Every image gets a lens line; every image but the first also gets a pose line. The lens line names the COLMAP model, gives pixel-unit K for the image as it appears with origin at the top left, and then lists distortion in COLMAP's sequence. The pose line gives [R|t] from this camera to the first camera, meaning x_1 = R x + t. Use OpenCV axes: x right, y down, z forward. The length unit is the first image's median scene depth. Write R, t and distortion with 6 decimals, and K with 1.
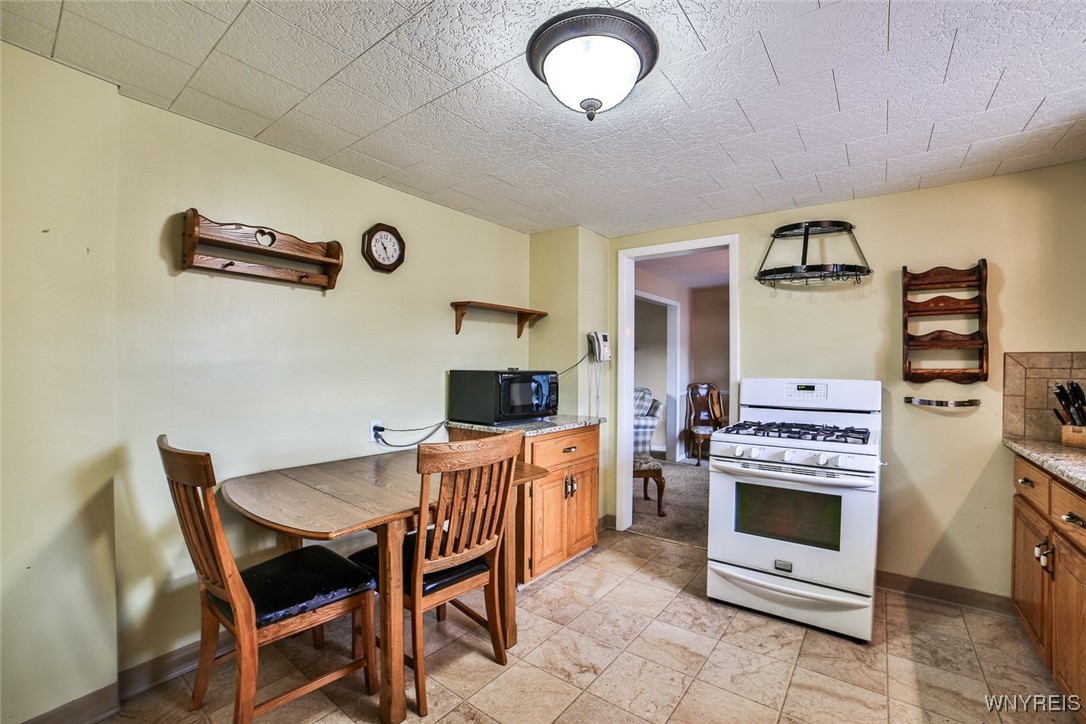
lens RADIAL K [[488.9, 0, 541.3], [0, 488.9, 358.5], [0, 0, 1]] dist [-0.010709, 0.006457]
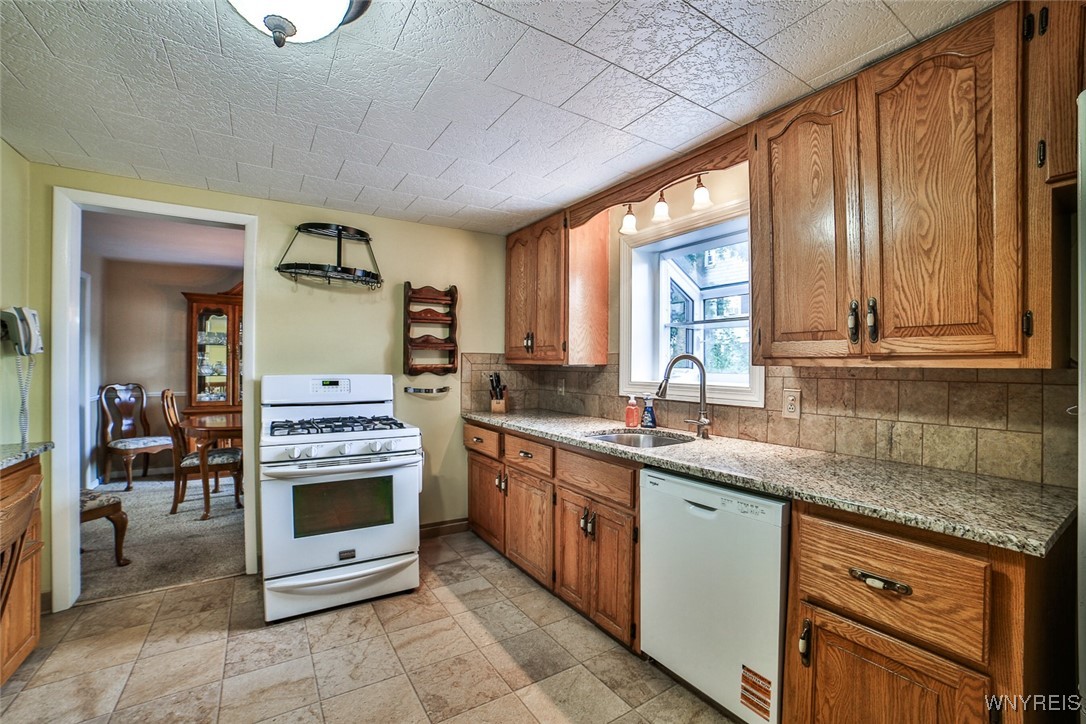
lens RADIAL K [[488.9, 0, 547.6], [0, 488.9, 363.0], [0, 0, 1]] dist [-0.010709, 0.006457]
pose [[0.389856, -0.002463, 0.920872, -0.274371], [-0.015782, 0.999832, 0.009355, -0.000367], [-0.920740, -0.018181, 0.389752, 0.191651]]
